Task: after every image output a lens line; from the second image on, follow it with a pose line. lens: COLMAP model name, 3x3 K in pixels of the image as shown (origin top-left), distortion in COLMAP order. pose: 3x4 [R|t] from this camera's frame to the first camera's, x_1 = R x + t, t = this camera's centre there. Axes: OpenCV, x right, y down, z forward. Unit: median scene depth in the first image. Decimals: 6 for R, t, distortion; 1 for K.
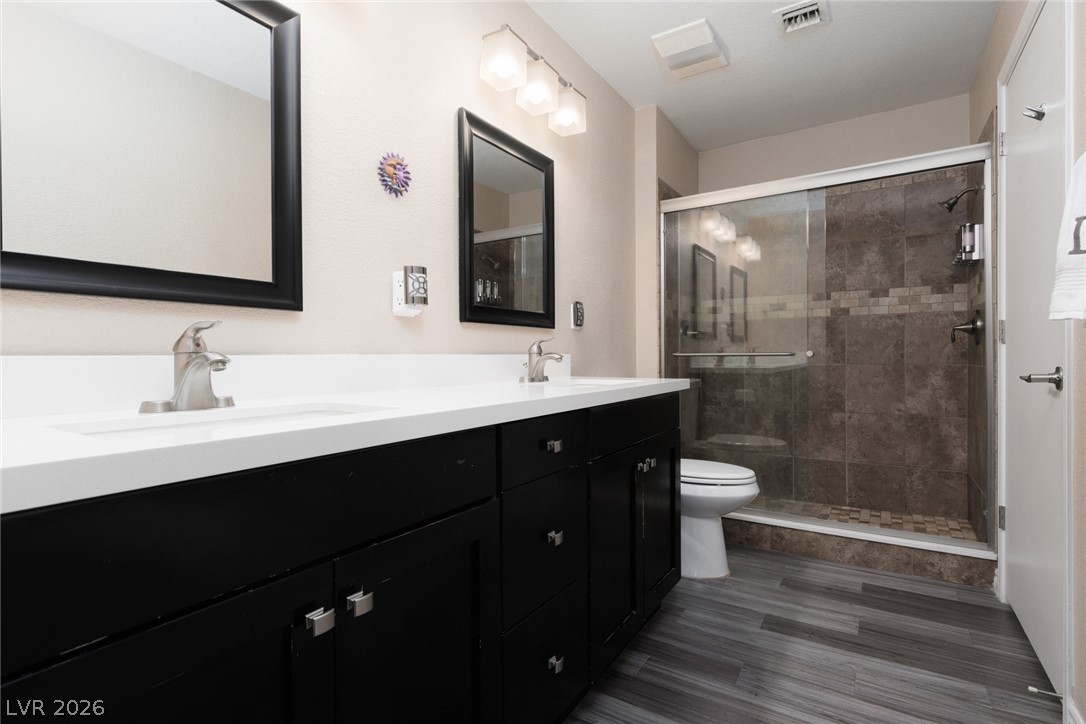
lens RADIAL K [[500.1, 0, 552.5], [0, 500.1, 358.2], [0, 0, 1]] dist [-0.007766, -0.000049]
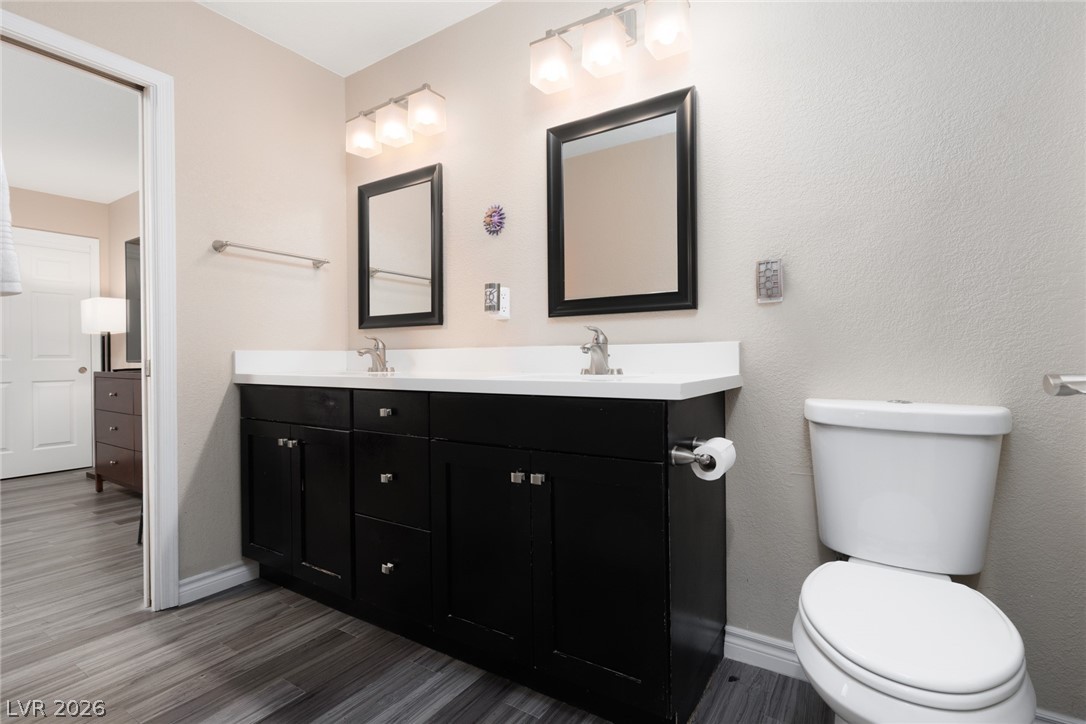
lens RADIAL K [[500.1, 0, 546.6], [0, 500.1, 362.3], [0, 0, 1]] dist [-0.007766, -0.000049]
pose [[0.022038, 0.006760, -0.999734, 0.923839], [0.001857, 0.999975, 0.006803, 0.020926], [0.999755, -0.002006, 0.022025, 0.930607]]
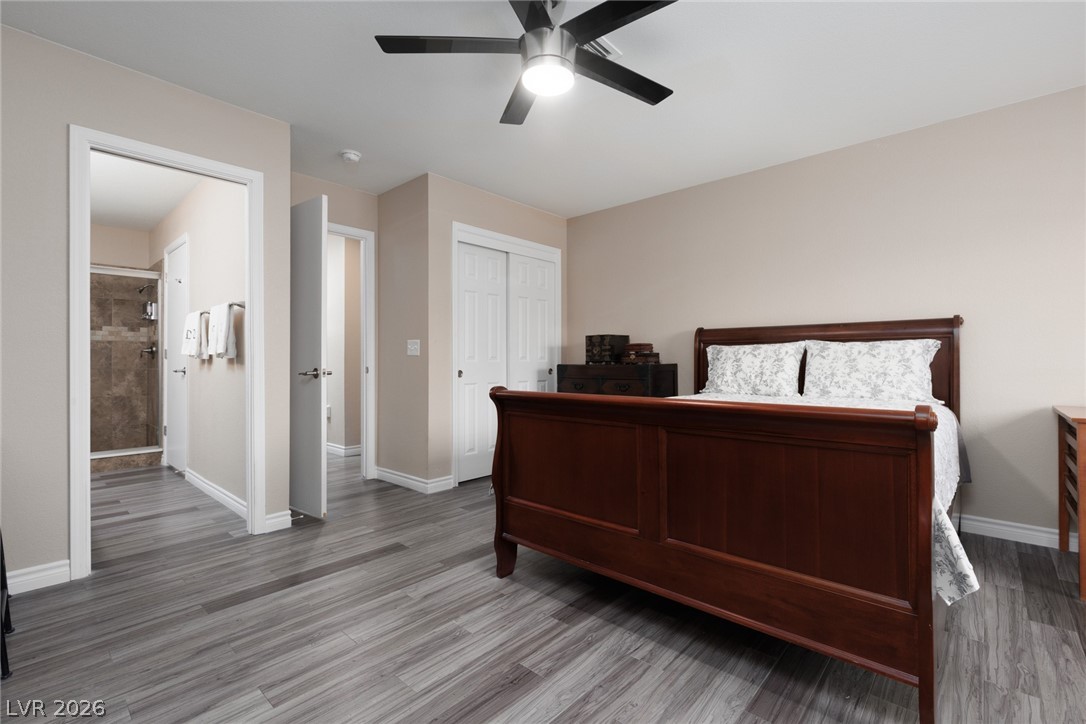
lens RADIAL K [[484.6, 0, 549.6], [0, 484.6, 356.5], [0, 0, 1]] dist [0.007134, -0.000467]
pose [[0.149414, 0.016562, 0.988636, -0.952483], [0.008613, 0.999800, -0.018051, 0.015302], [-0.988737, 0.011212, 0.149242, -0.988581]]
